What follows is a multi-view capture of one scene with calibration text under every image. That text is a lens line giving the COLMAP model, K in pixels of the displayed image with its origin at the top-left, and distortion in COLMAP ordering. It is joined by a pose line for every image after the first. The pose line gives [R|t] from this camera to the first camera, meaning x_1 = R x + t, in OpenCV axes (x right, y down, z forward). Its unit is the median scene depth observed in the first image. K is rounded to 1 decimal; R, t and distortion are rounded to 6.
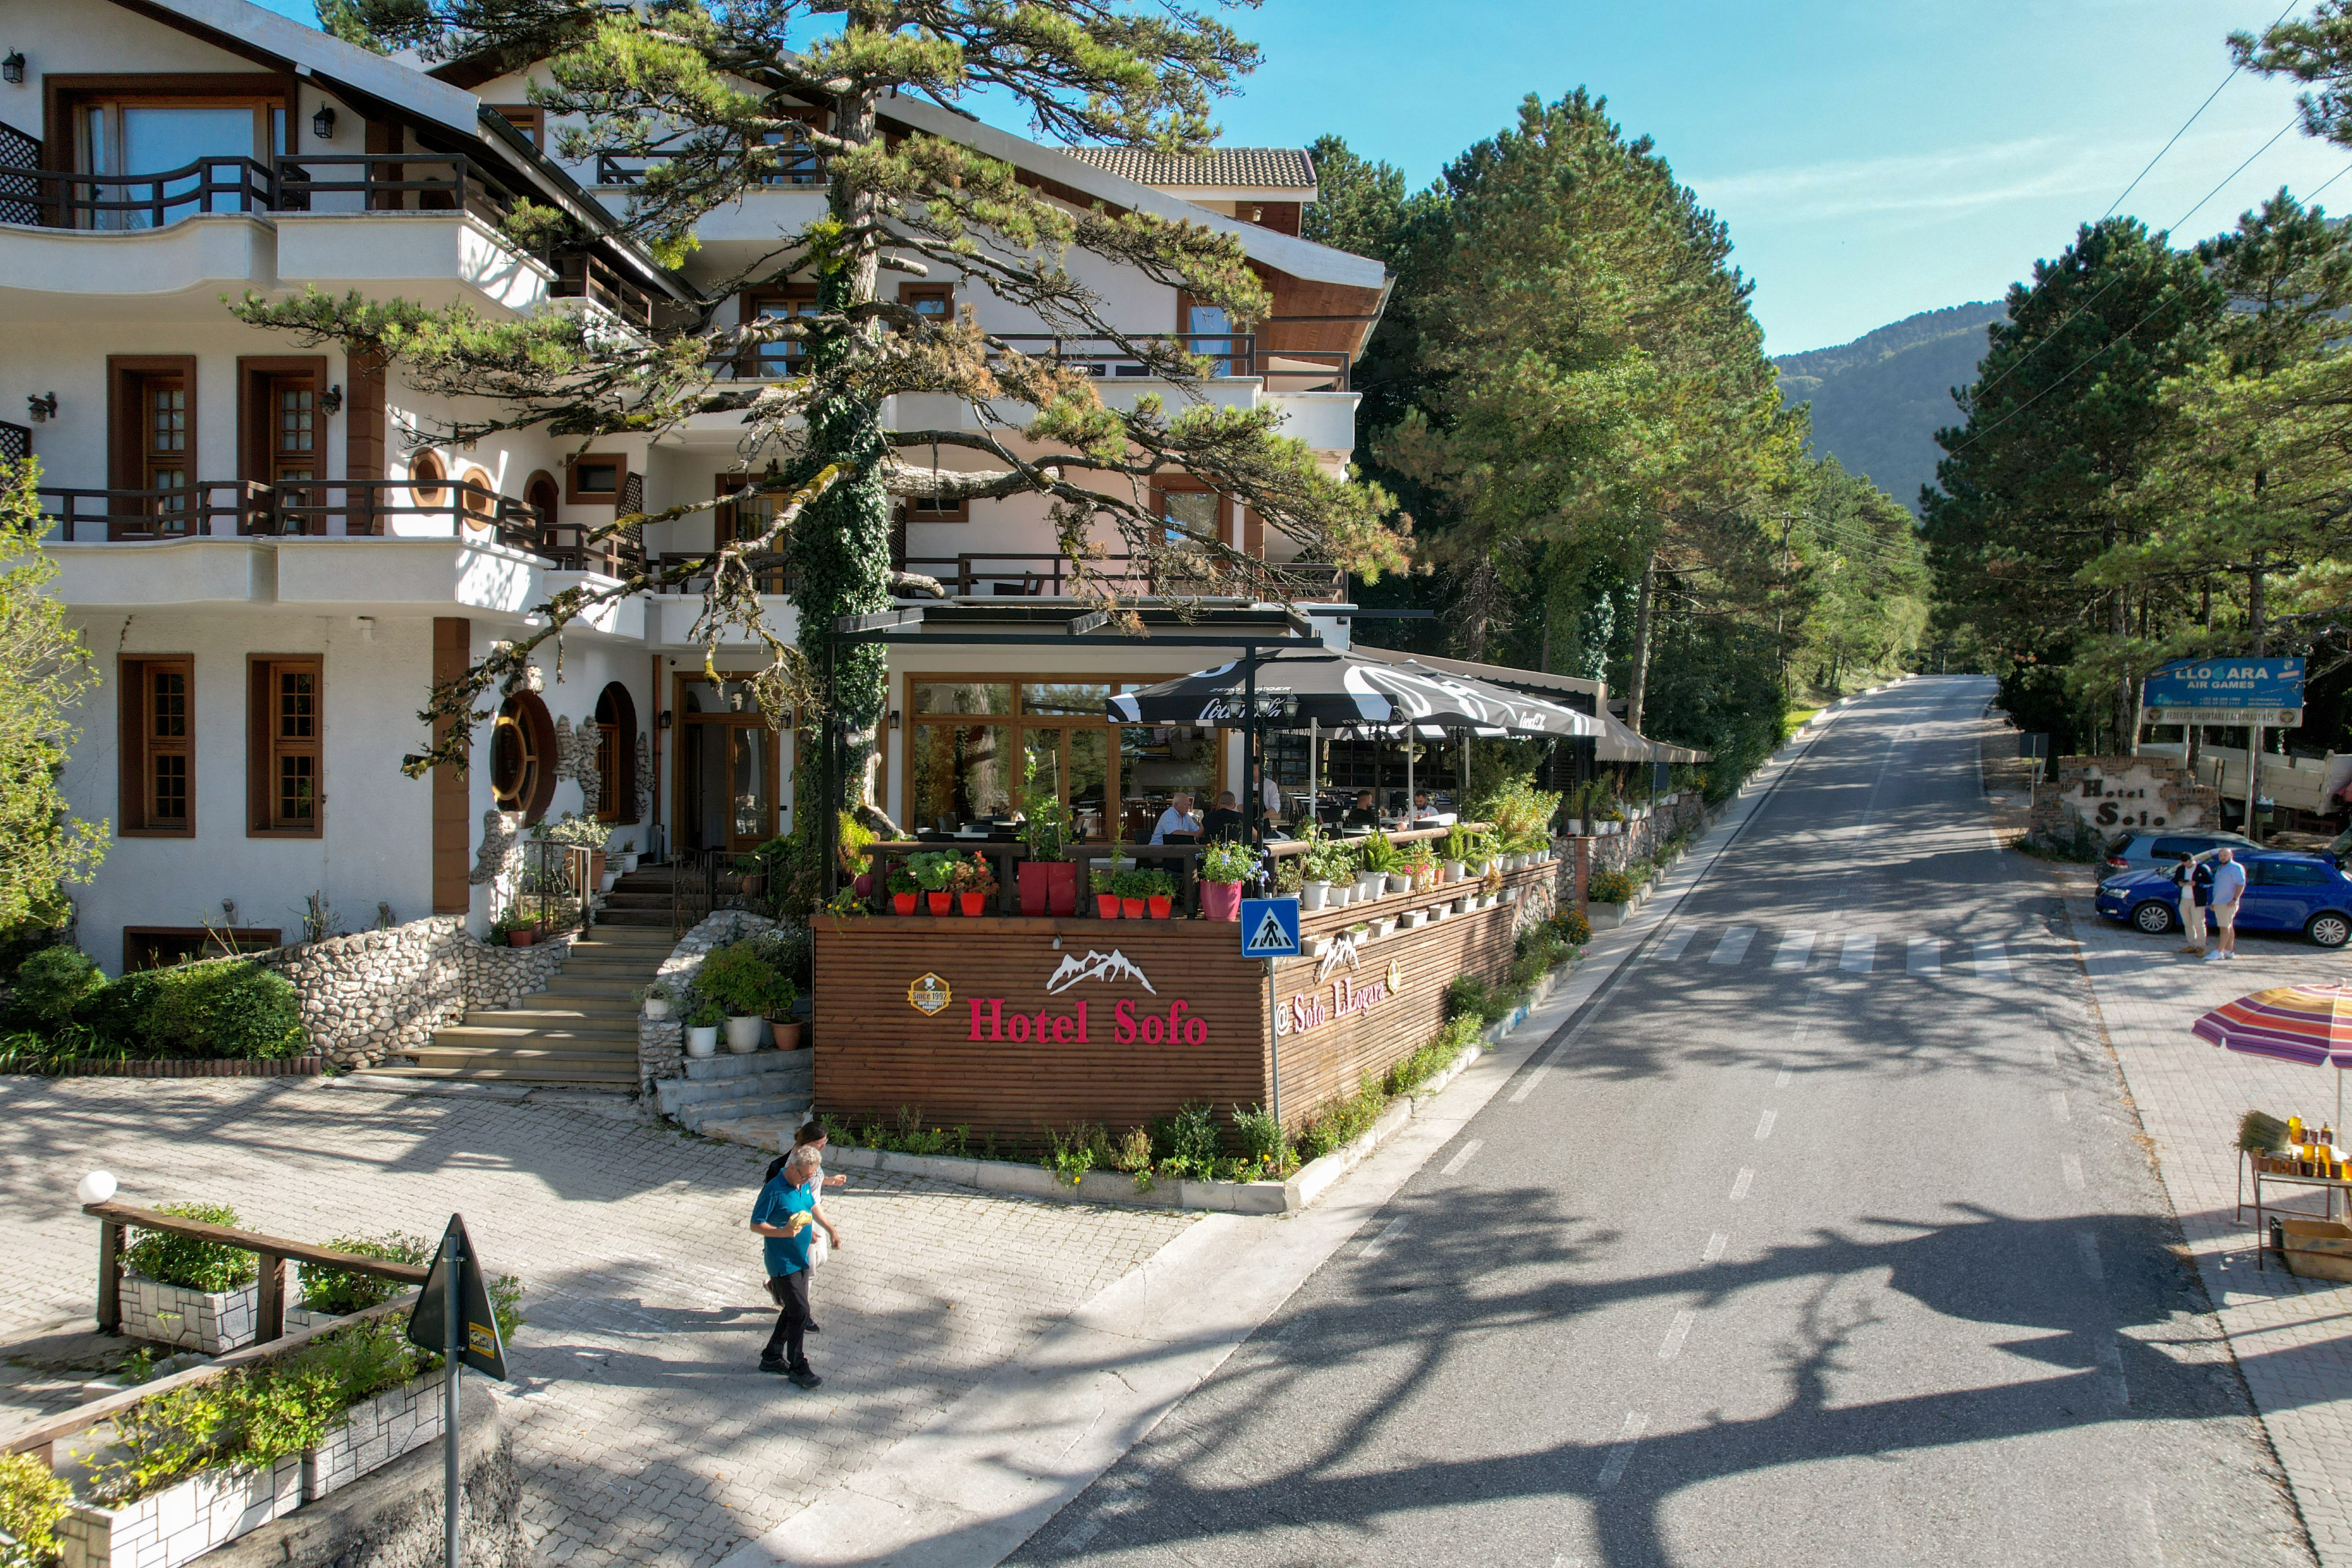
lens RADIAL K [[1503.3, 0, 1176.0], [0, 1503.3, 784.0], [0, 0, 1]] dist [-0.090742, 0.070670]
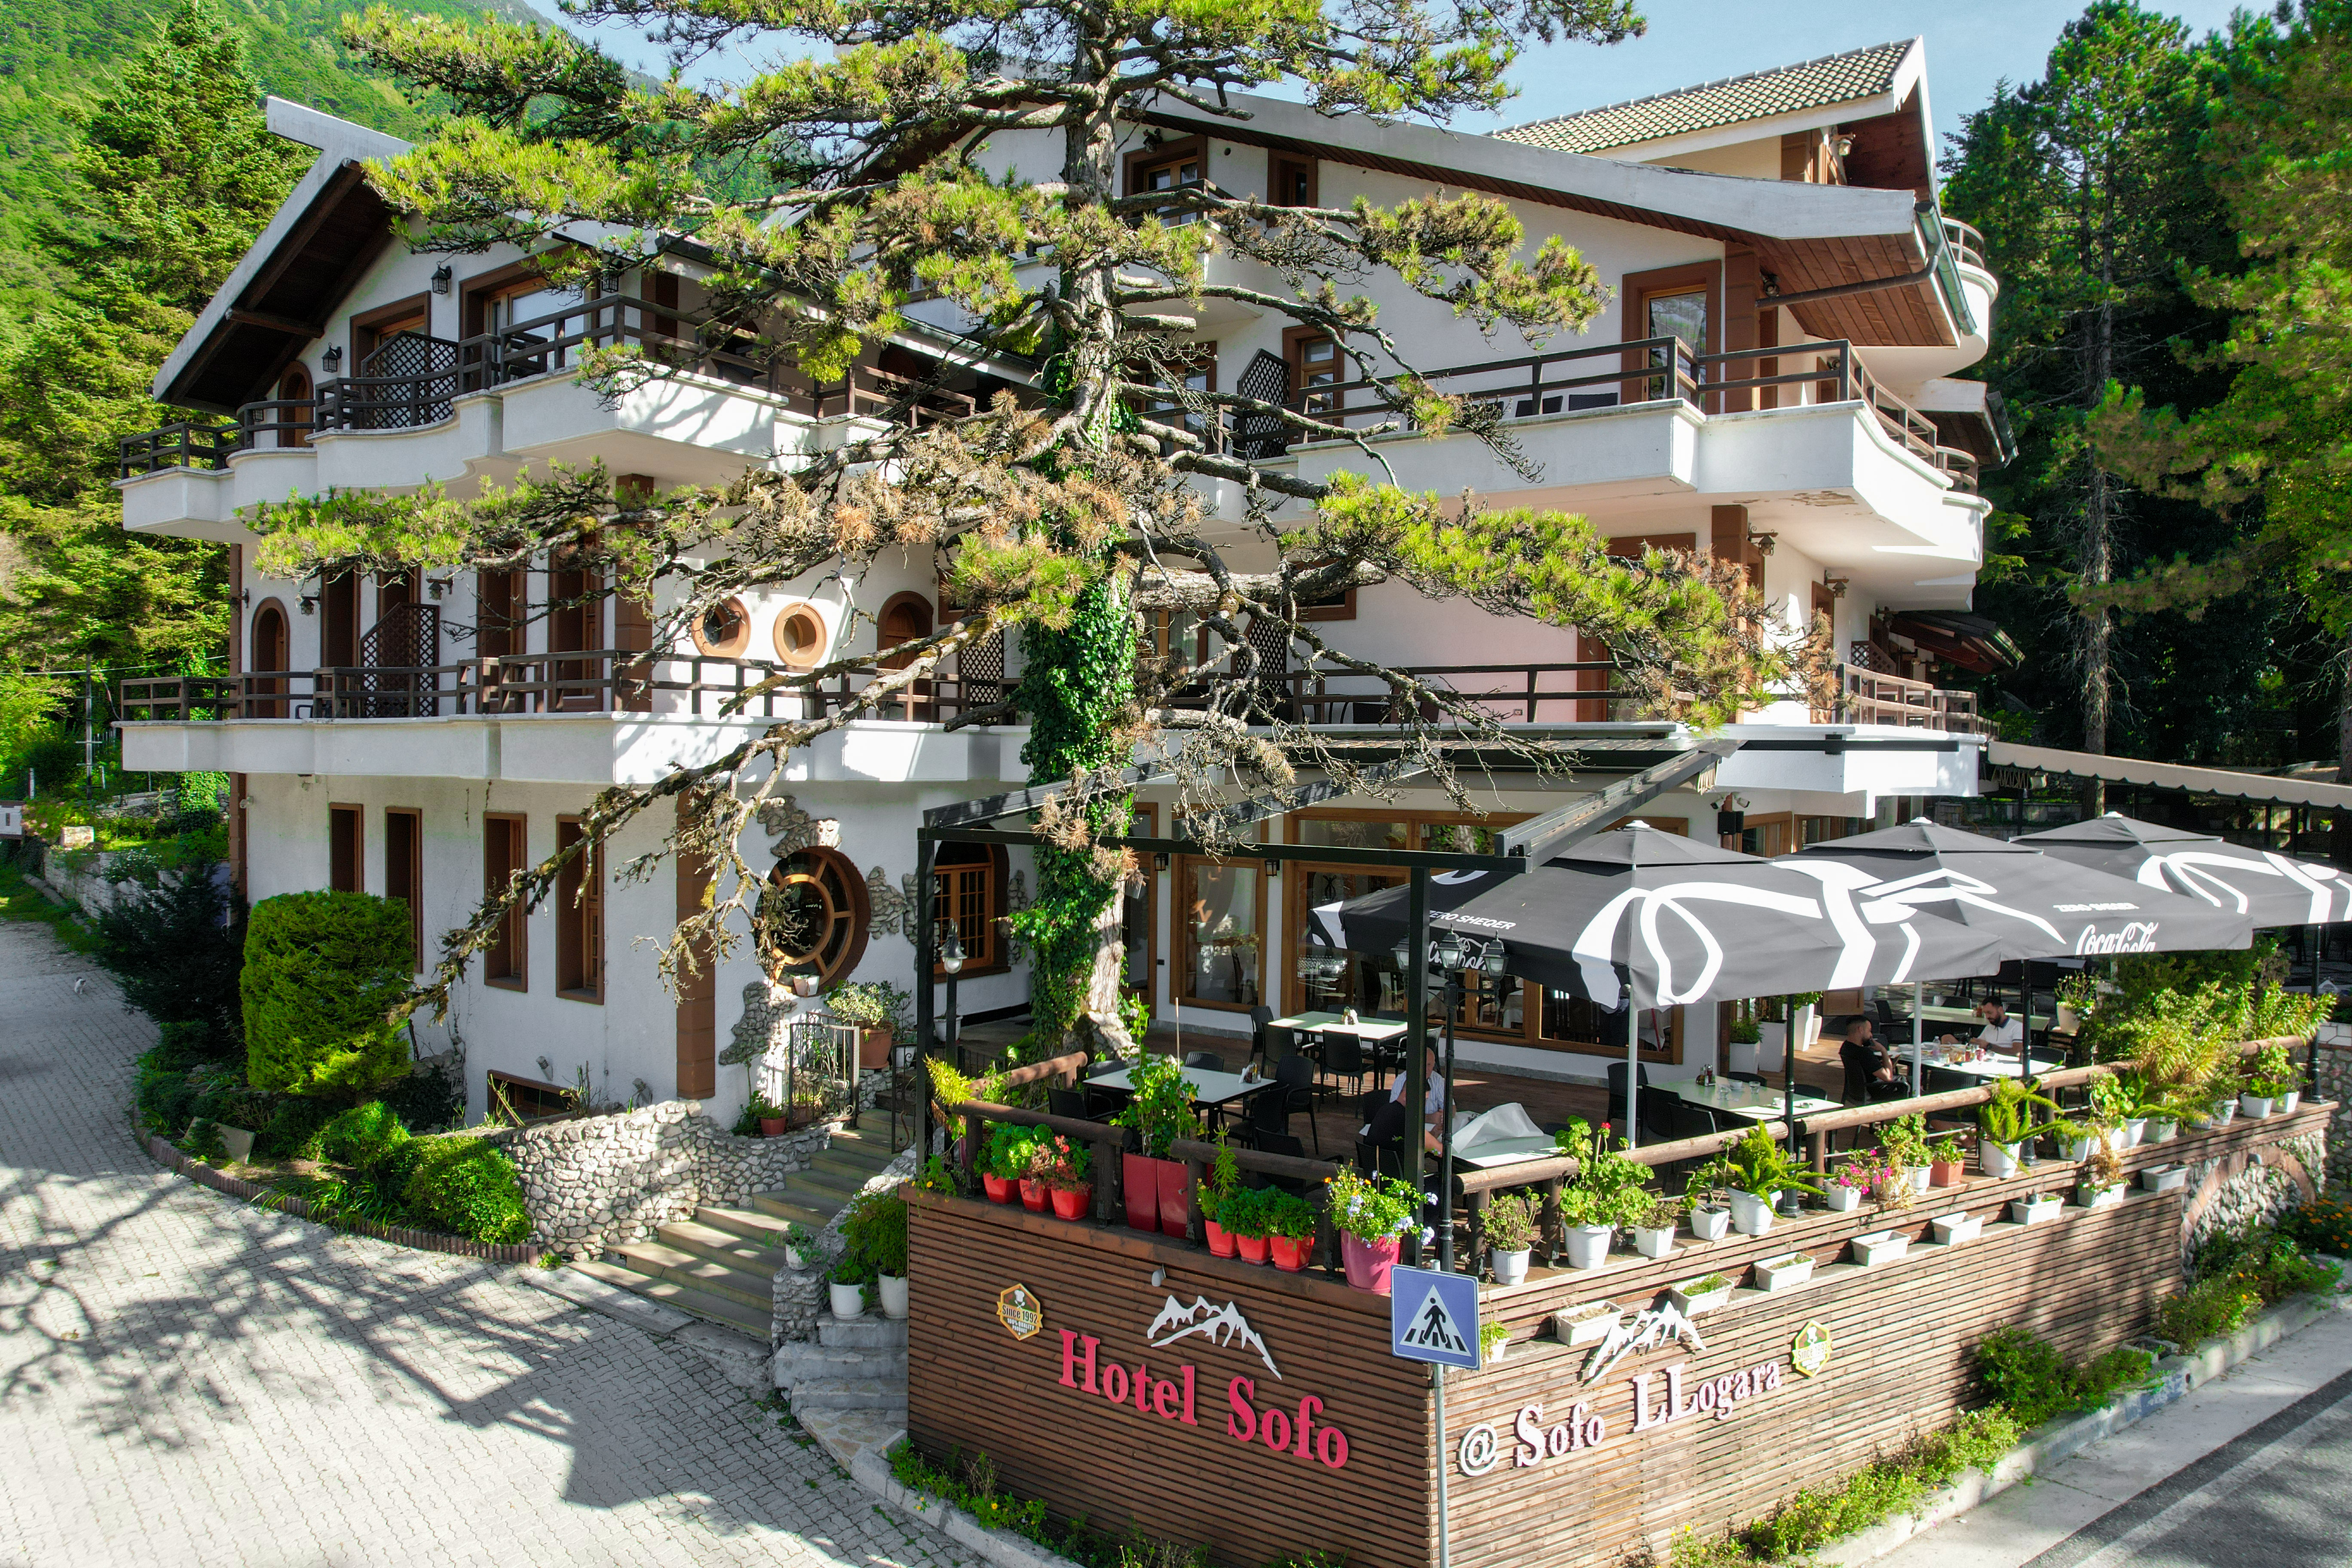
lens RADIAL K [[1503.3, 0, 1176.0], [0, 1503.3, 784.0], [0, 0, 1]] dist [-0.090742, 0.070670]
pose [[0.840681, 0.007557, -0.541478, 0.286701], [-0.009271, 0.999957, -0.000439, -0.118260], [0.541452, 0.005389, 0.840715, 0.386851]]
